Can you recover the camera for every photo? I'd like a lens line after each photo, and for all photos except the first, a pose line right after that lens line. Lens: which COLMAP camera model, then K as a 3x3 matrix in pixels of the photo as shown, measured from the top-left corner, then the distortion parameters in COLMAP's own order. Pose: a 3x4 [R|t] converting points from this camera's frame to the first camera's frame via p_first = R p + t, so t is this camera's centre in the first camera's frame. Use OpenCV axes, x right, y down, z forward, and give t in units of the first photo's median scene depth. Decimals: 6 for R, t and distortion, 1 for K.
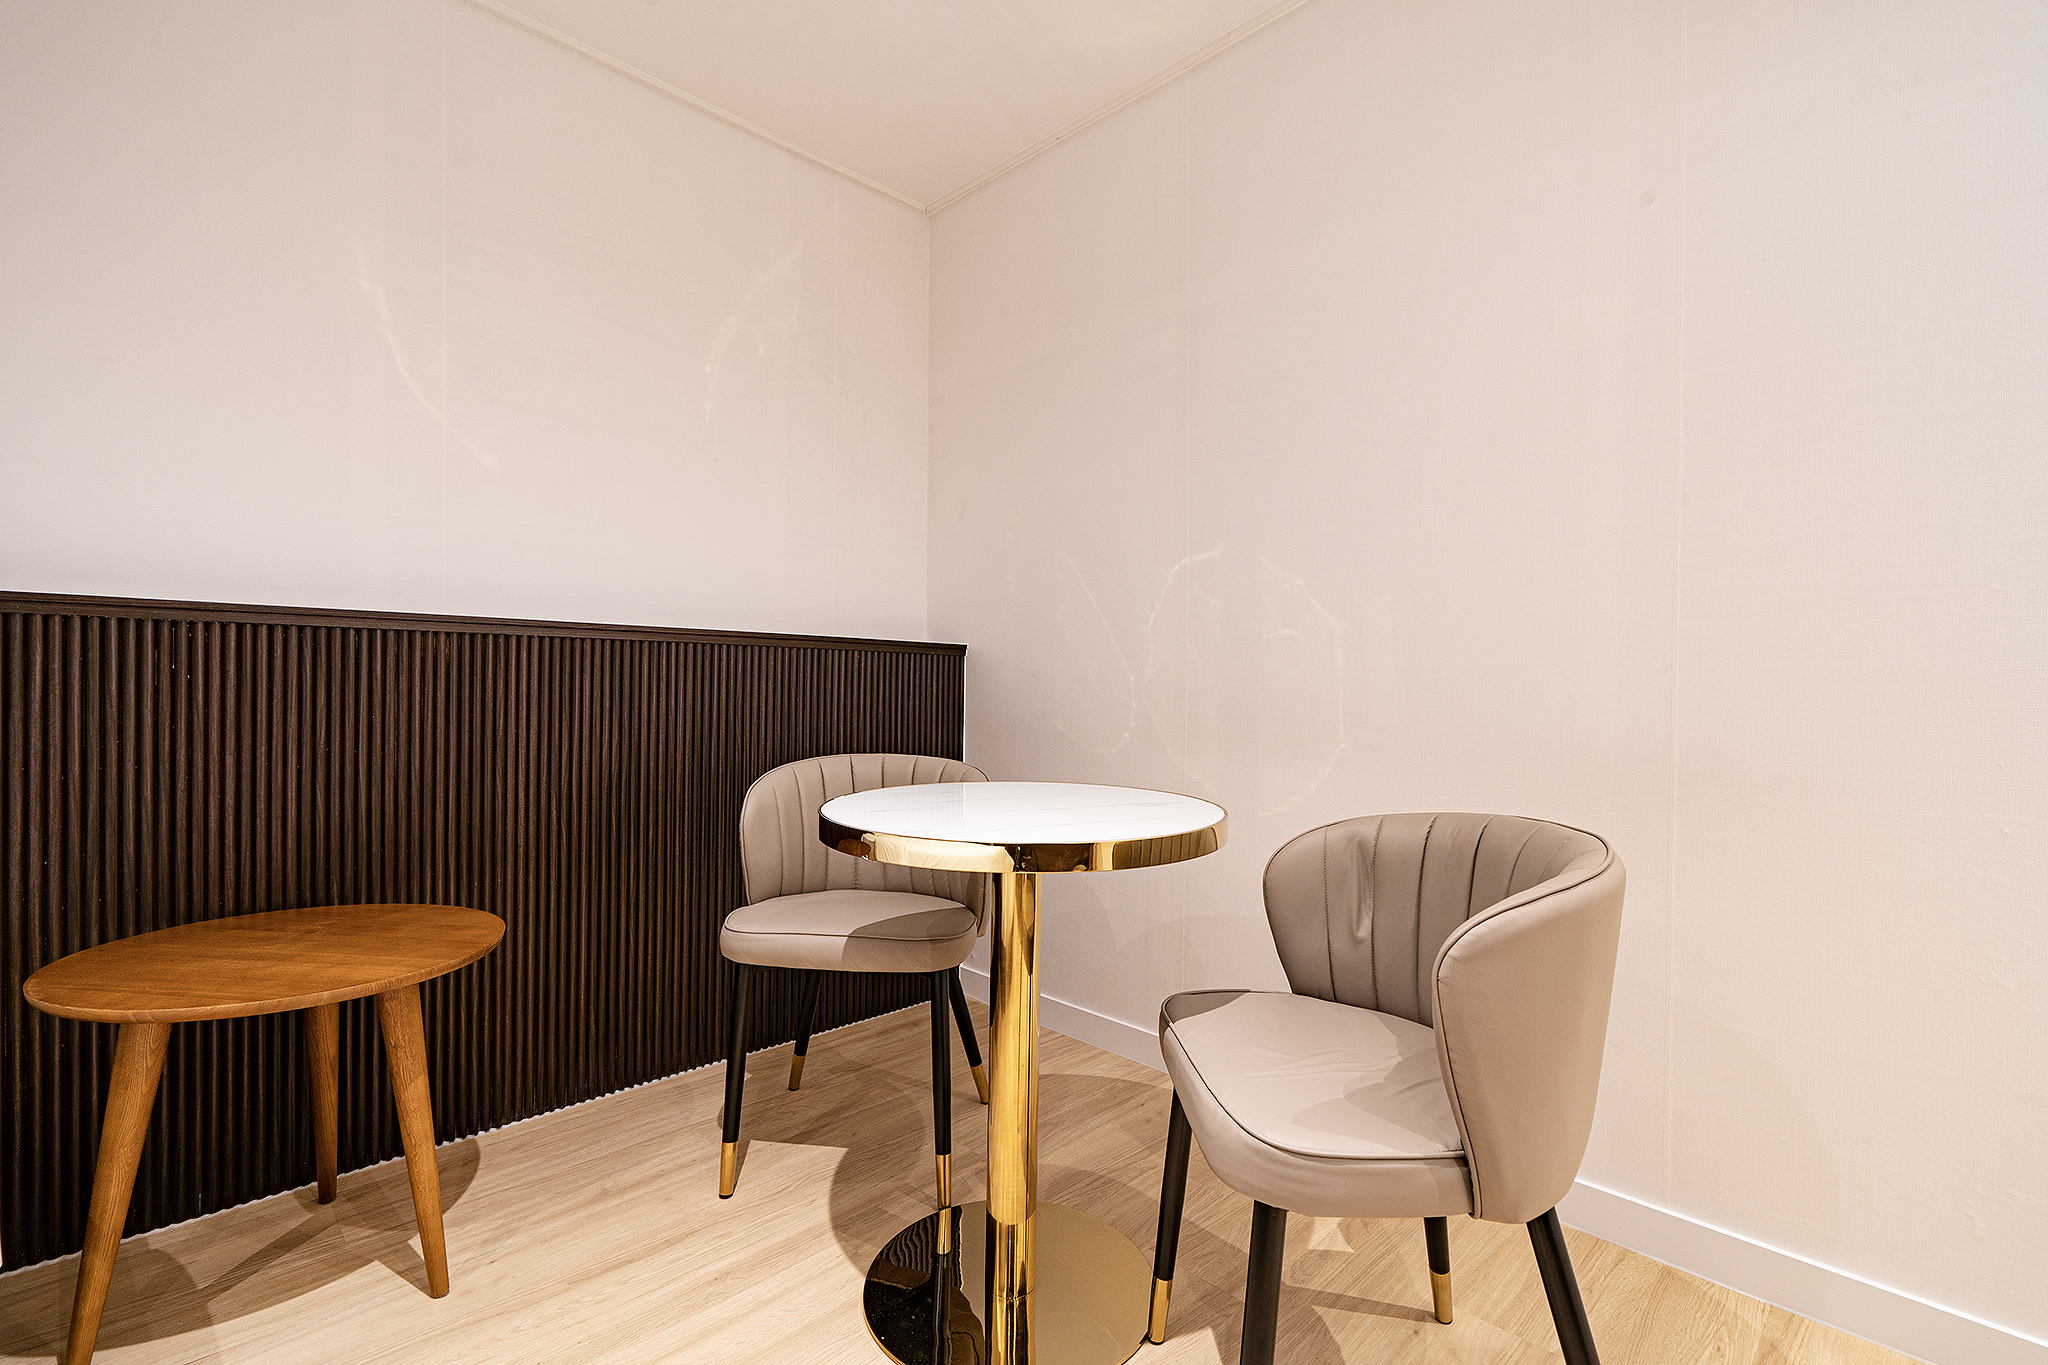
lens RADIAL K [[930.3, 0, 1028.1], [0, 930.3, 689.5], [0, 0, 1]] dist [-0.002022, 0.000938]
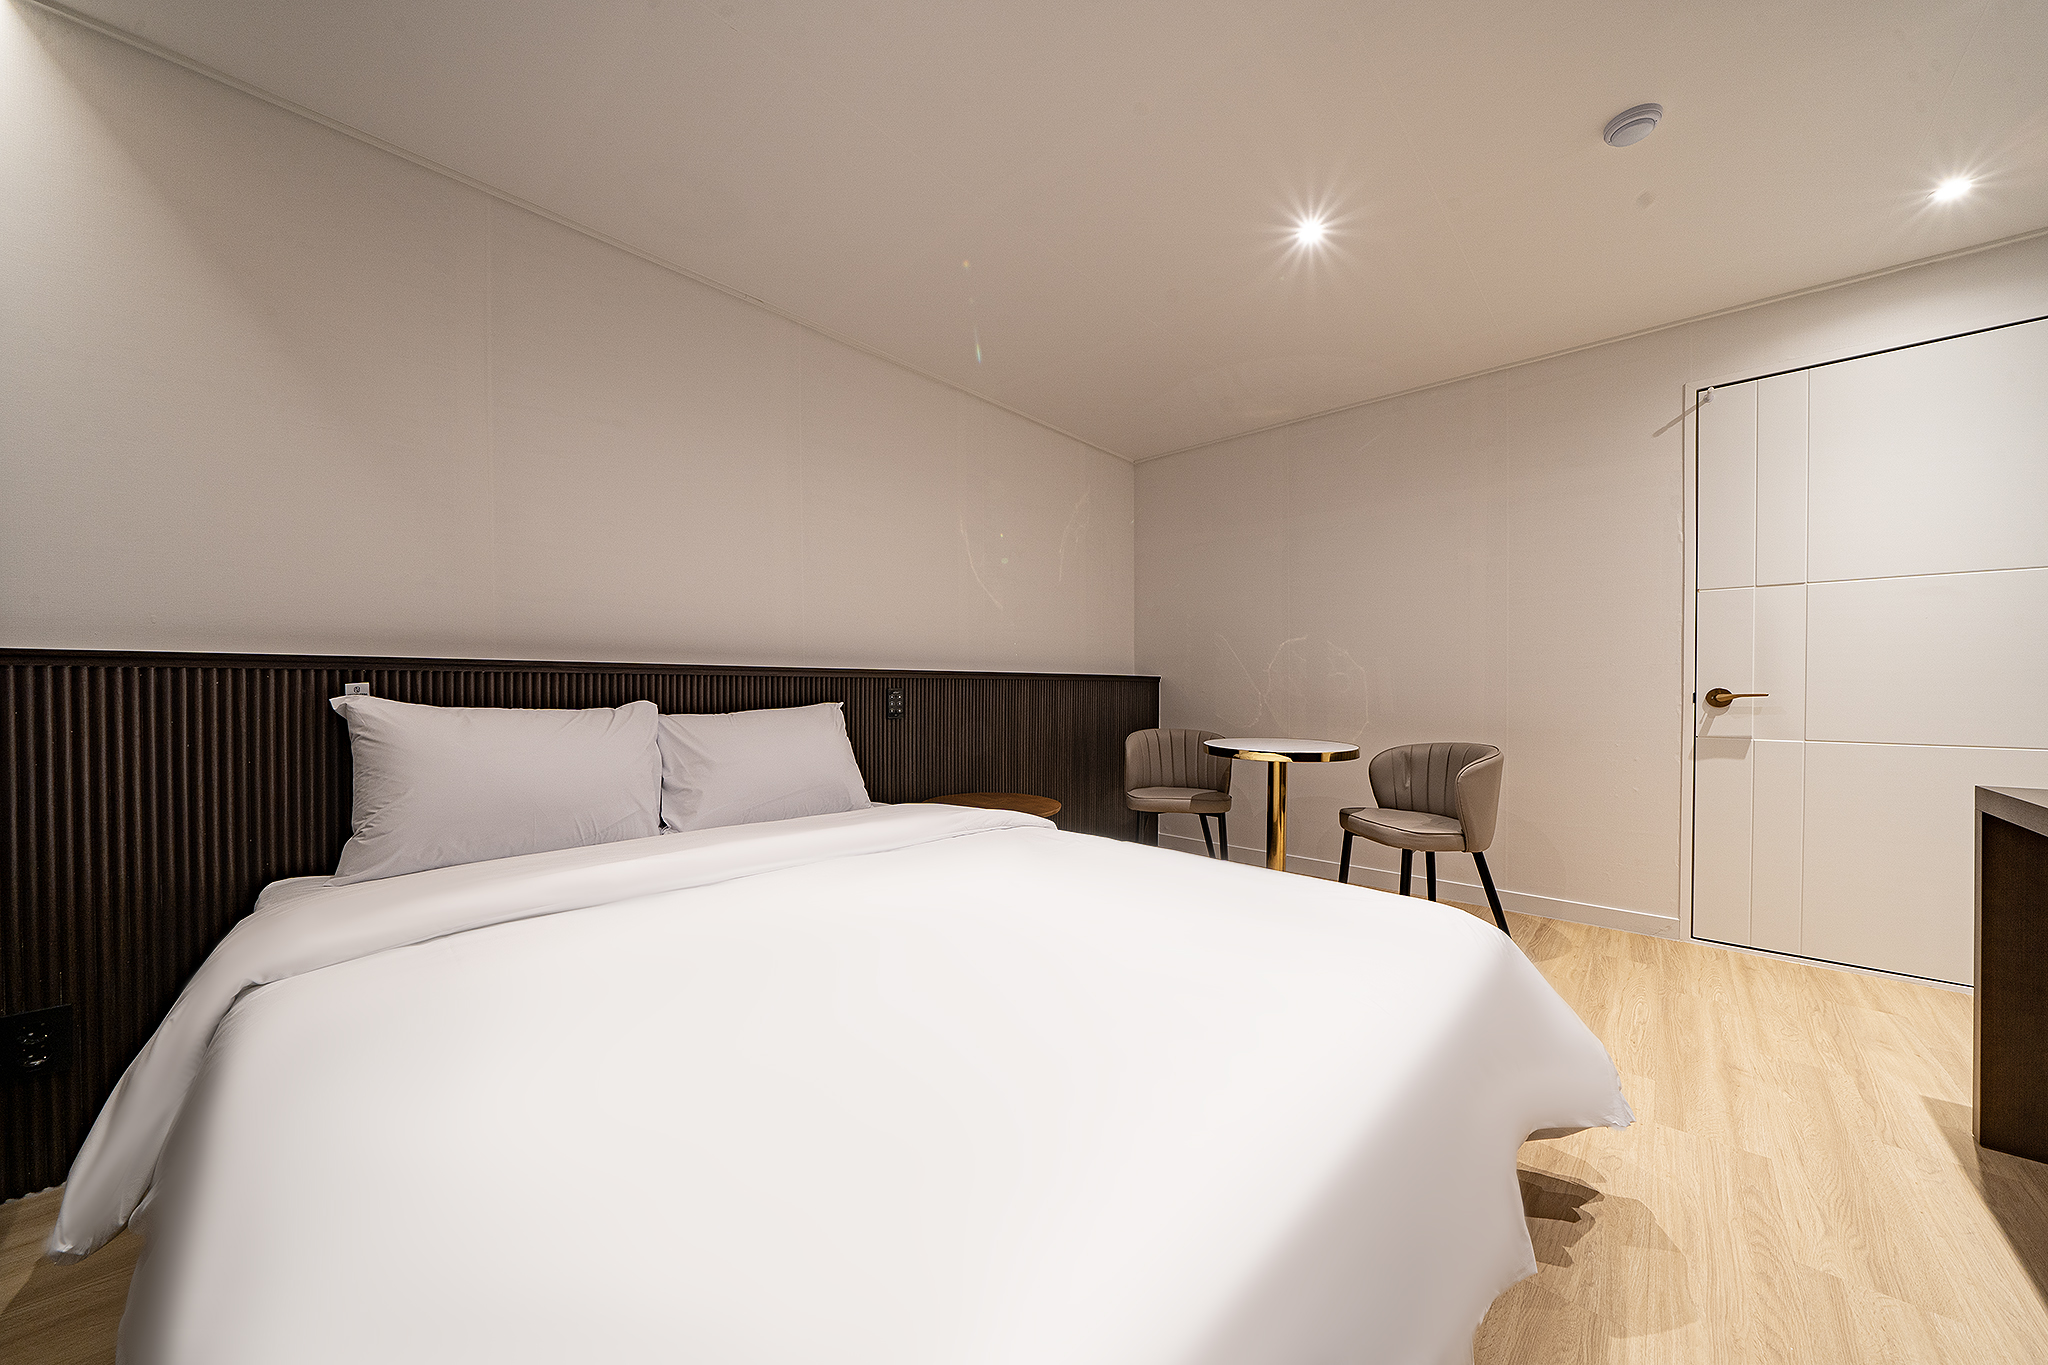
lens RADIAL K [[685.9, 0, 1006.4], [0, 685.9, 671.8], [0, 0, 1]] dist [-0.008203, 0.000270]
pose [[0.999909, -0.002941, 0.013149, -0.941489], [0.003131, 0.999890, -0.014497, -0.068246], [-0.013105, 0.014537, 0.999808, -1.163391]]
